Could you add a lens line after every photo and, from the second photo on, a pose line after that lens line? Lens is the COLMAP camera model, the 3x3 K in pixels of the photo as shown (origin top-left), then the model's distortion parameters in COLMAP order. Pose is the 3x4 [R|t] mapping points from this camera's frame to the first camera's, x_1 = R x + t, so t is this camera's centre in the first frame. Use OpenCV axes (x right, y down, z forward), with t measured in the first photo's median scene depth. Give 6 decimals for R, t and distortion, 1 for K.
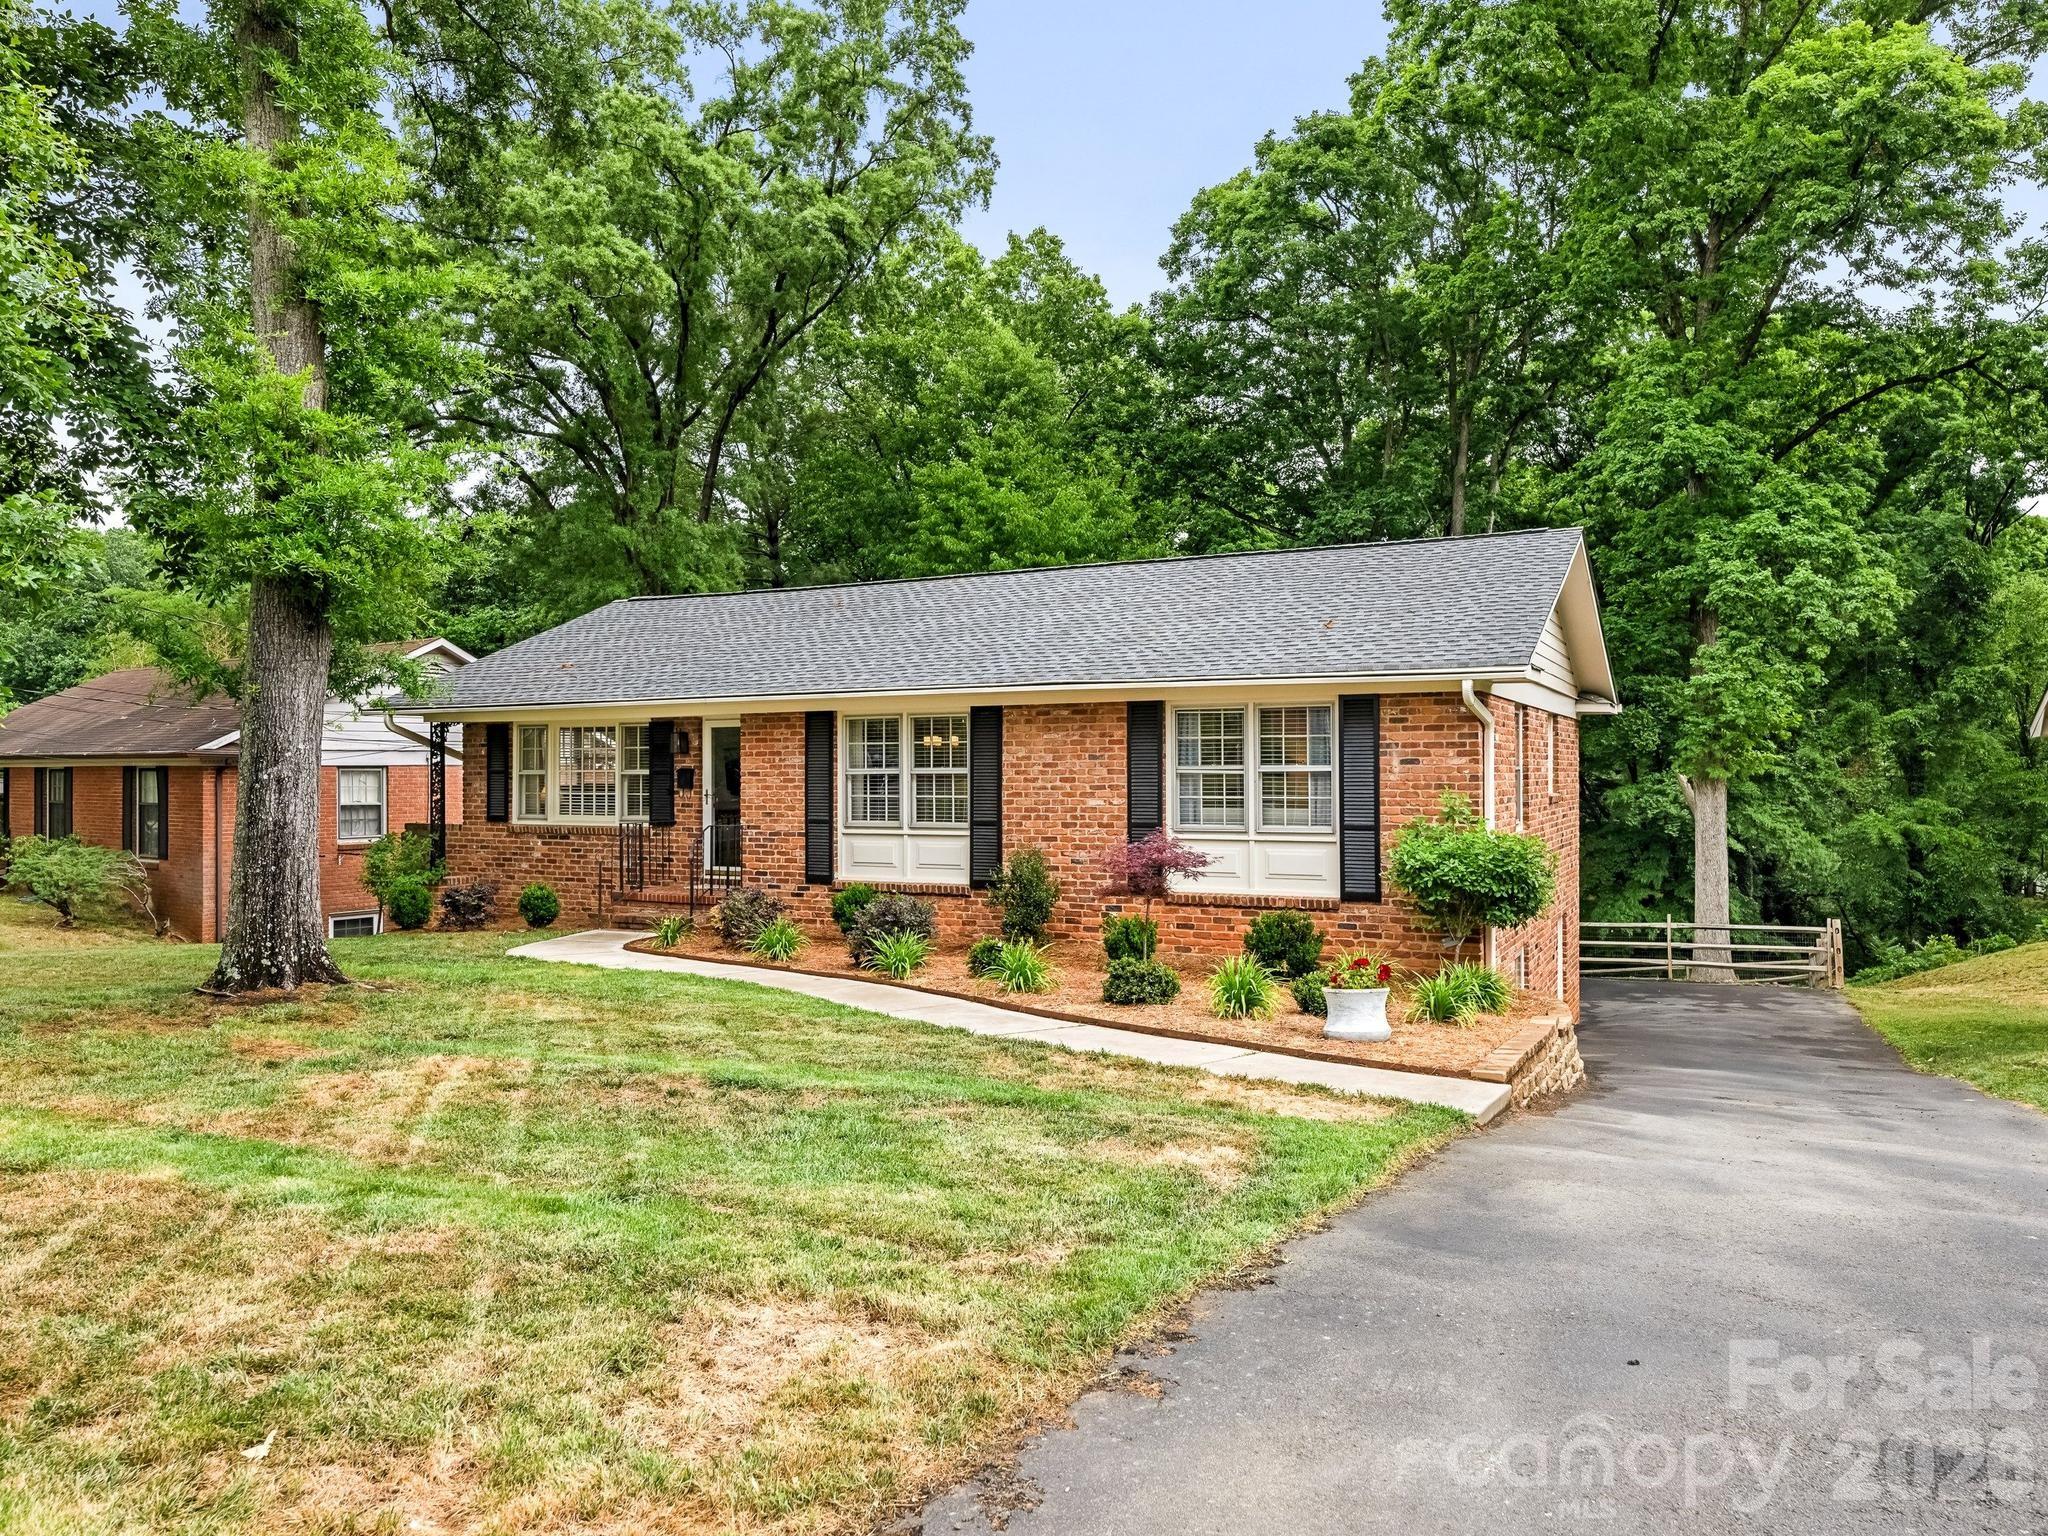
lens RADIAL K [[1191.4, 0, 1025.7], [0, 1191.4, 767.6], [0, 0, 1]] dist [0.000231, -0.000083]
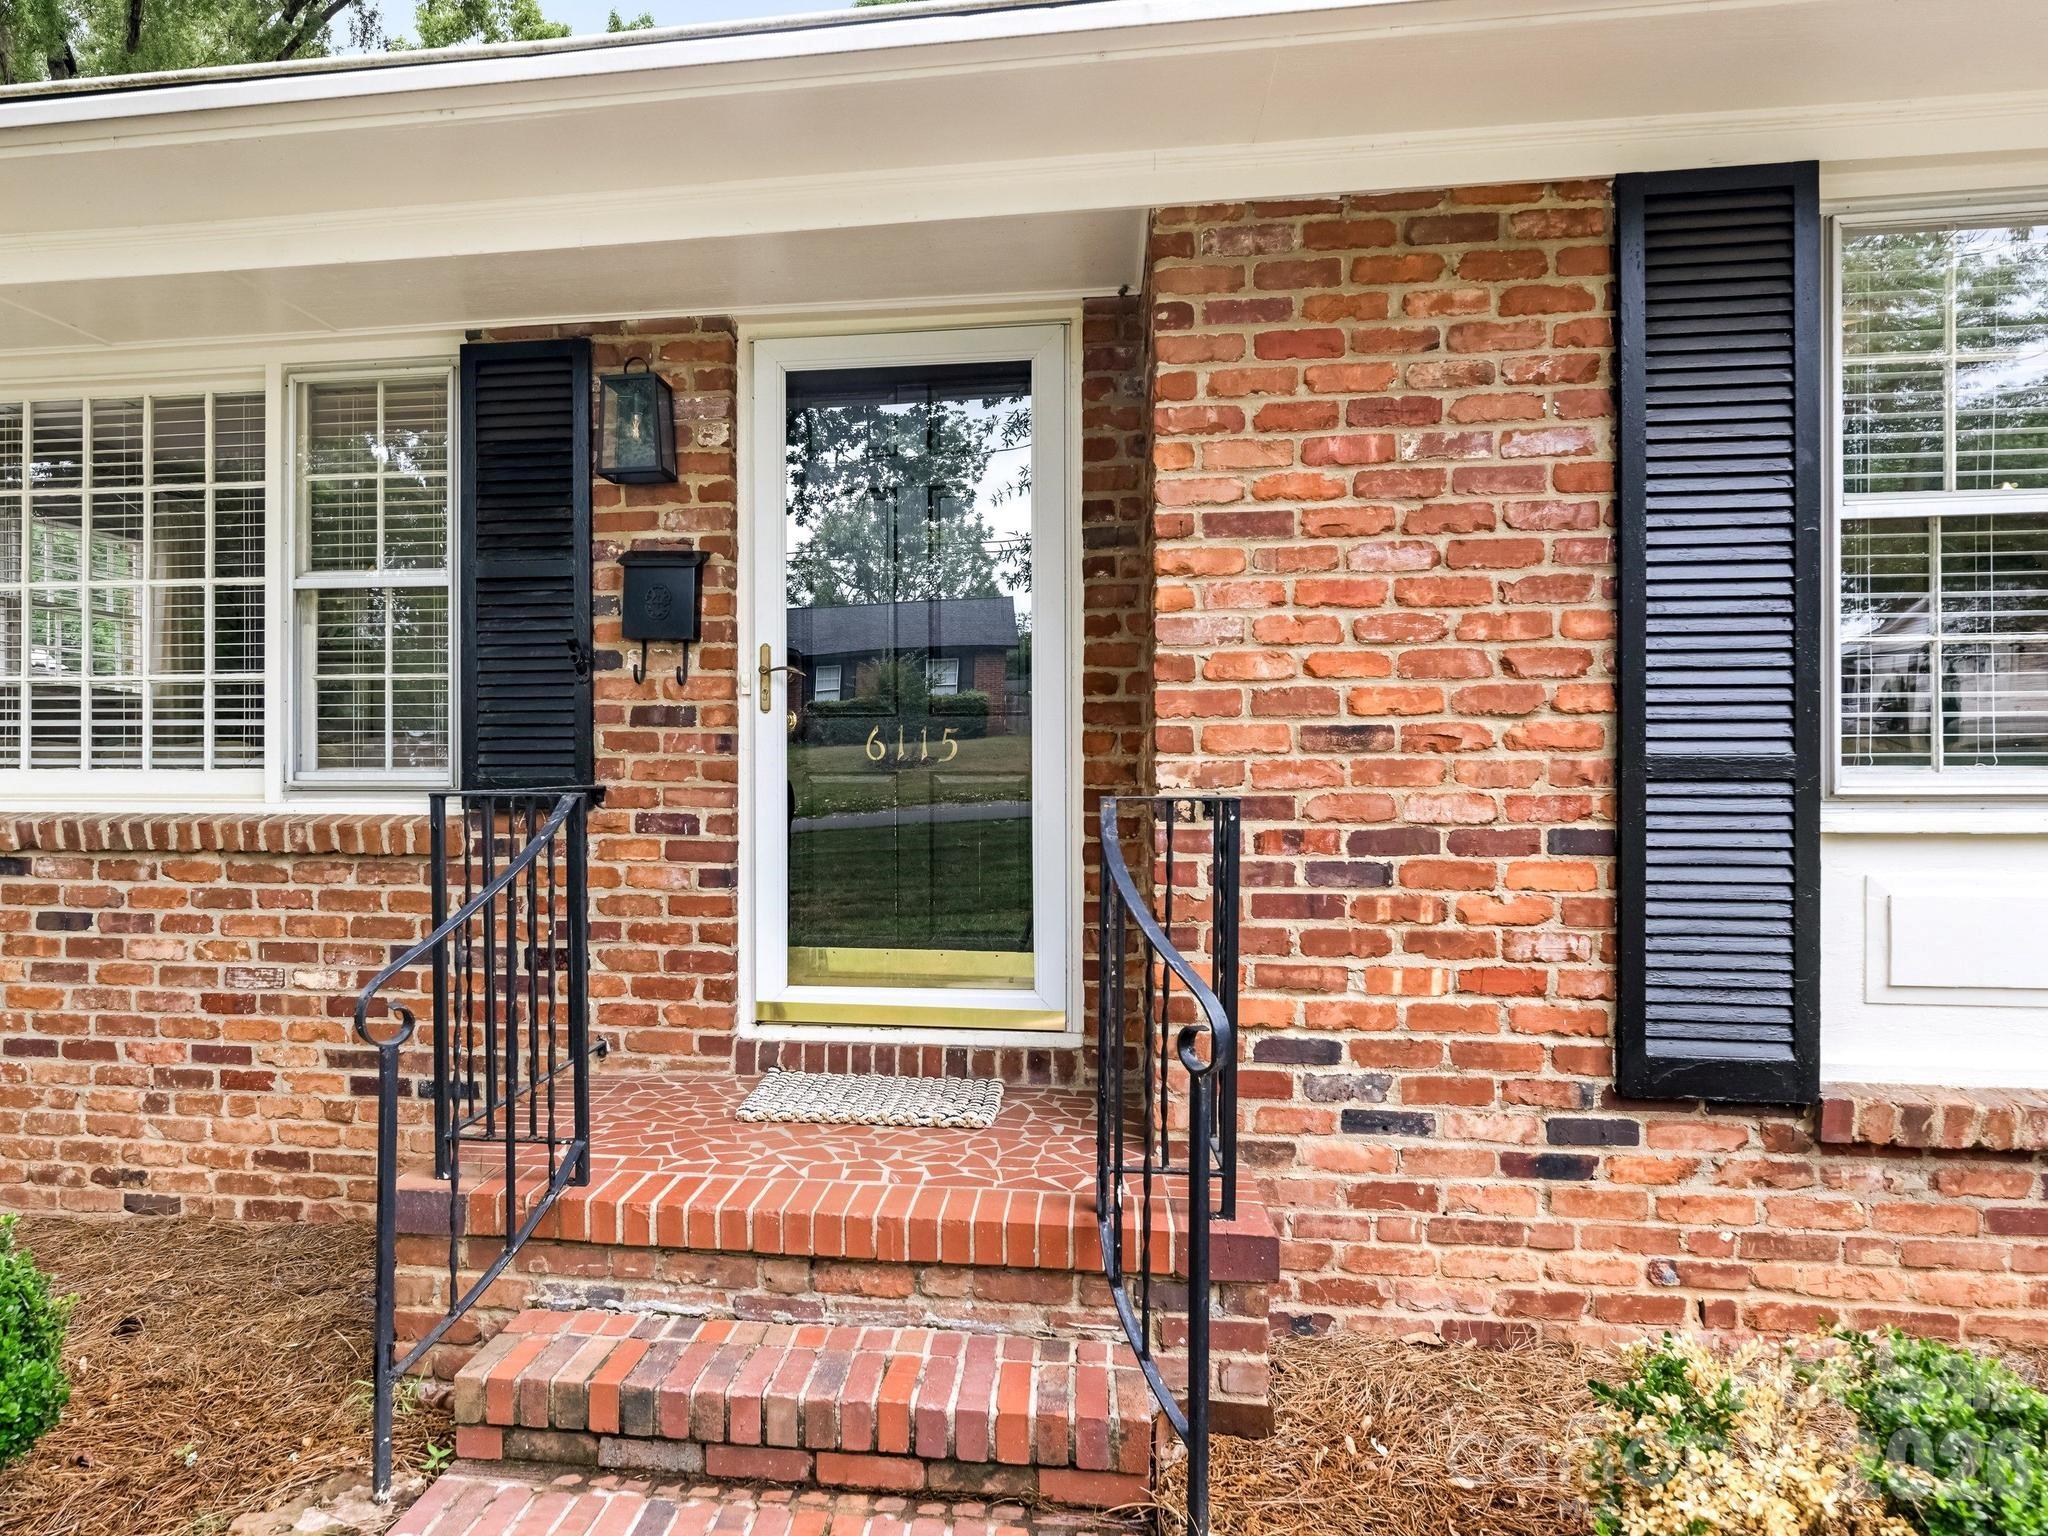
lens RADIAL K [[1308.0, 0, 1021.7], [0, 1308.0, 767.2], [0, 0, 1]] dist [0.001637, -0.002070]
pose [[0.944271, -0.005069, 0.329130, -0.302250], [-0.001950, 0.999778, 0.020991, 0.035841], [-0.329163, -0.020463, 0.944051, 0.749685]]
